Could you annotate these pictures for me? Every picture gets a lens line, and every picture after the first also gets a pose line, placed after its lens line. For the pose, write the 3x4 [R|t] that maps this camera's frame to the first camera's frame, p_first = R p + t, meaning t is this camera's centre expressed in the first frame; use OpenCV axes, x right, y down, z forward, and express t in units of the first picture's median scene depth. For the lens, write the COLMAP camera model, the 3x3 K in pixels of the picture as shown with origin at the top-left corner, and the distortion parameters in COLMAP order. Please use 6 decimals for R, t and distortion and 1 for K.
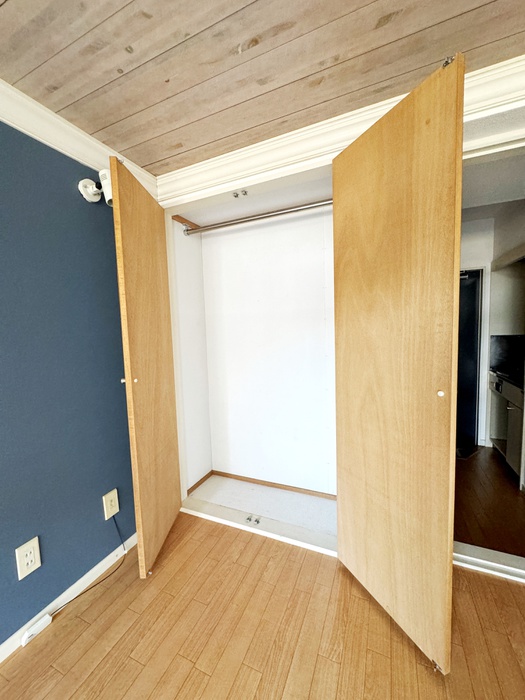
lens RADIAL K [[280.5, 0, 263.5], [0, 280.5, 349.0], [0, 0, 1]] dist [-0.000965, 0.000018]
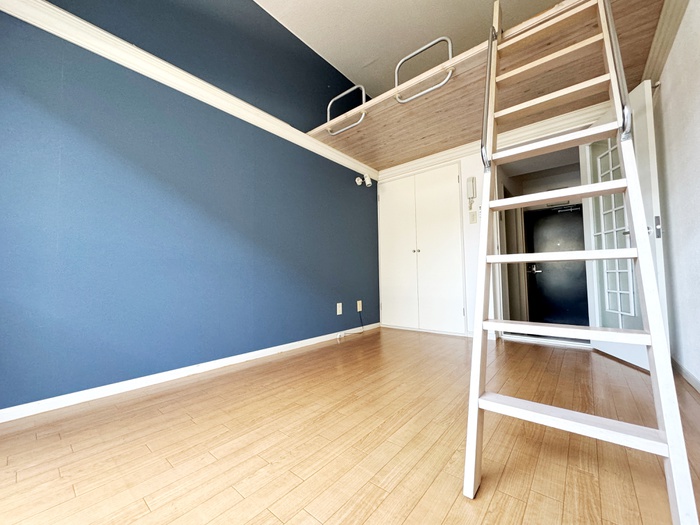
lens RADIAL K [[280.5, 0, 350.0], [0, 280.5, 262.5], [0, 0, 1]] dist [-0.000965, 0.000018]
pose [[0.956091, 0.003799, -0.293046, 0.049760], [-0.043379, 0.990736, -0.128684, 0.354936], [0.289842, 0.135746, 0.947399, -0.943817]]
